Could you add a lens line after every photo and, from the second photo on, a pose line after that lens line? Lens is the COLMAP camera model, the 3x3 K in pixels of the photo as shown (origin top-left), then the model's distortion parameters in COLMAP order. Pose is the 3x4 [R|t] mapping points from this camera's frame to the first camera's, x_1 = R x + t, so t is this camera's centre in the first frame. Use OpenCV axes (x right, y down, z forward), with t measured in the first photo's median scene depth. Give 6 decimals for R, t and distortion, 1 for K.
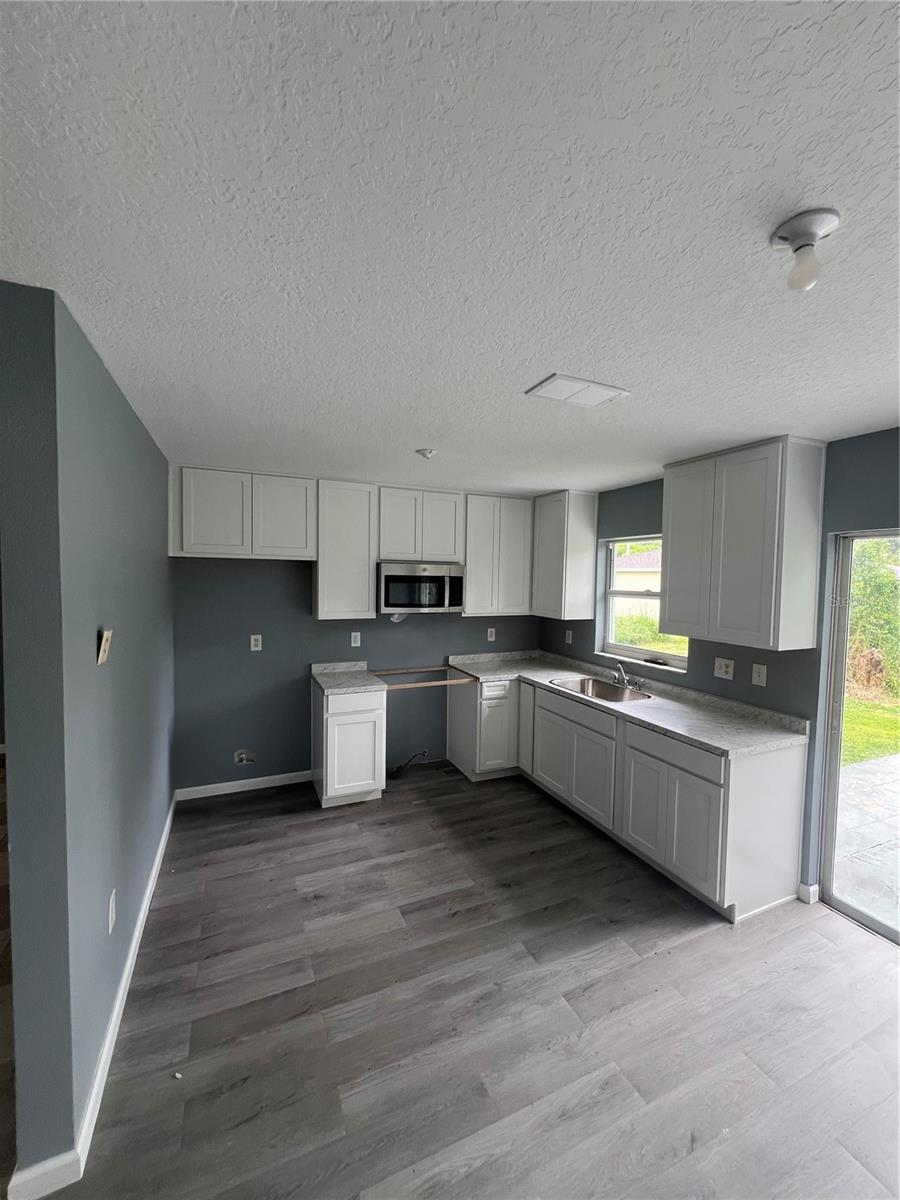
lens RADIAL K [[482.8, 0, 452.2], [0, 482.8, 599.5], [0, 0, 1]] dist [-0.001467, -0.000305]
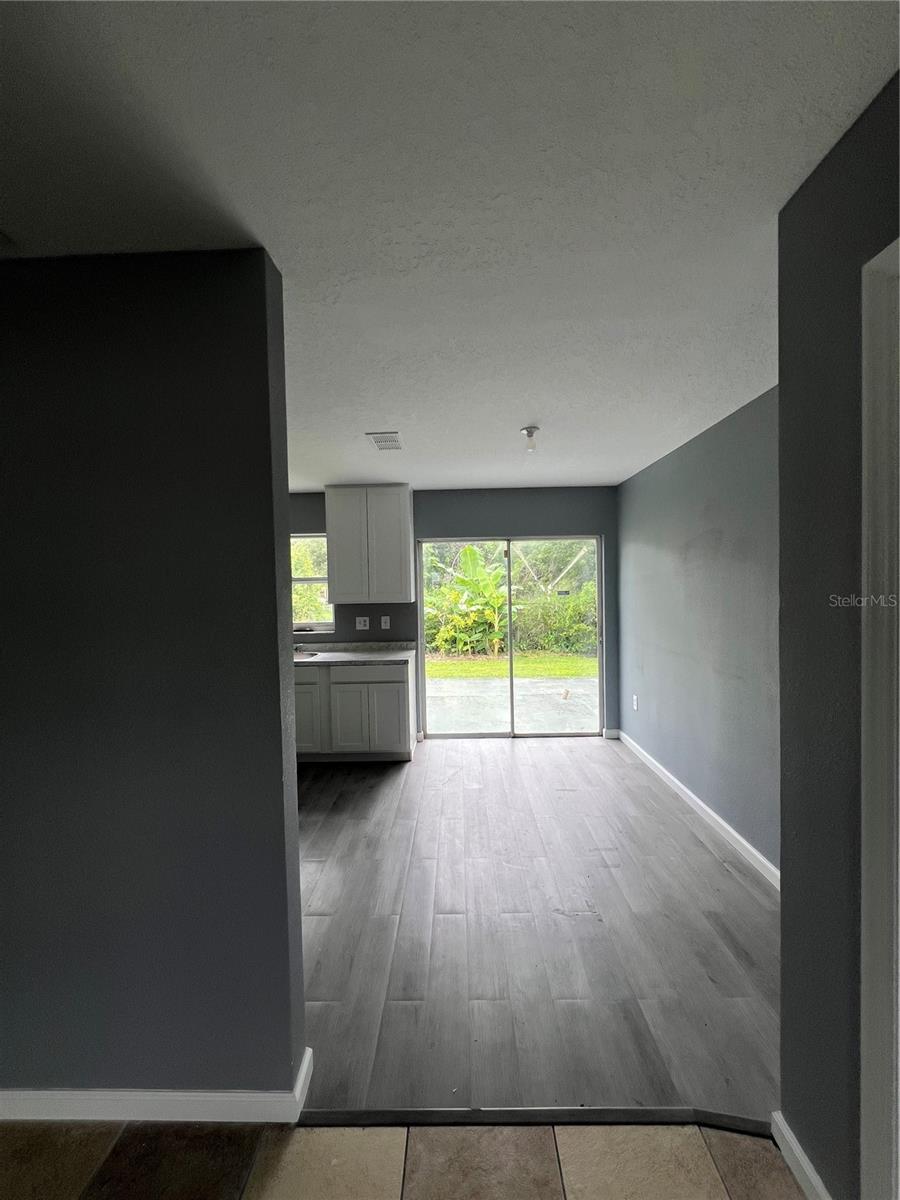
lens RADIAL K [[482.8, 0, 452.2], [0, 482.8, 599.5], [0, 0, 1]] dist [-0.001467, -0.000305]
pose [[0.423860, -0.052296, 0.904217, -0.814674], [0.072684, 0.997076, 0.023595, 0.058698], [-0.902807, 0.055721, 0.426422, 0.087280]]
